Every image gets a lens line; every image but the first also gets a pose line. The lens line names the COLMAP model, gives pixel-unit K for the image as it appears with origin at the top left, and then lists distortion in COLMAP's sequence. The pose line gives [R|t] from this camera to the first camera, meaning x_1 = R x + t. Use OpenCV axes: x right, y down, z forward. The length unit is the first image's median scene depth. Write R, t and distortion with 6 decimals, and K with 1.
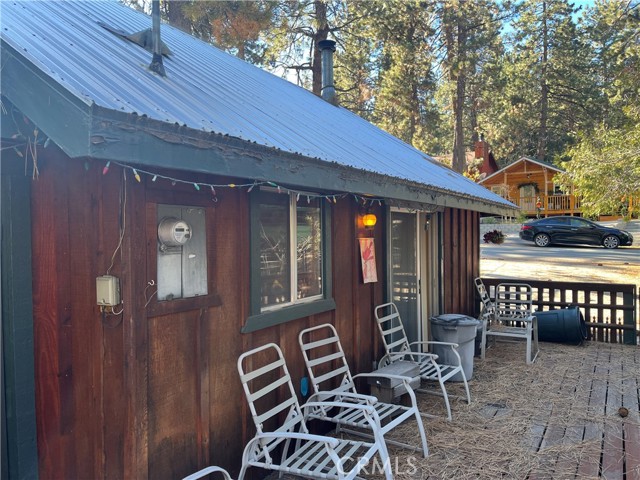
lens RADIAL K [[485.6, 0, 319.5], [0, 485.6, 240.1], [0, 0, 1]] dist [0.071925, -0.087597]
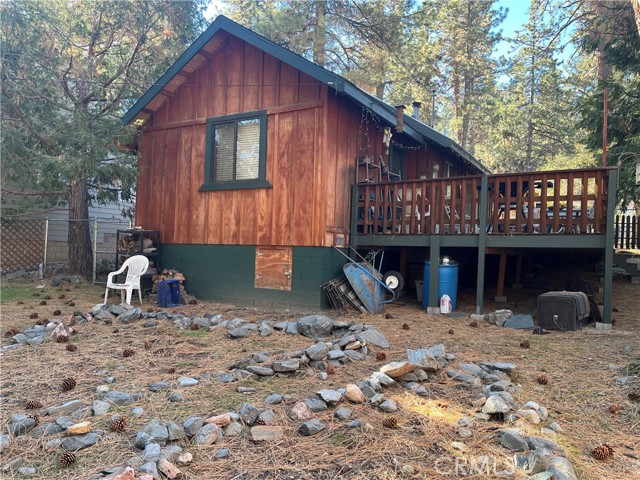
lens RADIAL K [[485.6, 0, 320.2], [0, 485.6, 239.8], [0, 0, 1]] dist [0.071925, -0.087597]
pose [[0.998342, 0.050578, 0.027491, -0.080899], [-0.049421, 0.997926, -0.041241, 0.047603], [-0.029519, 0.039814, 0.998771, -0.185671]]
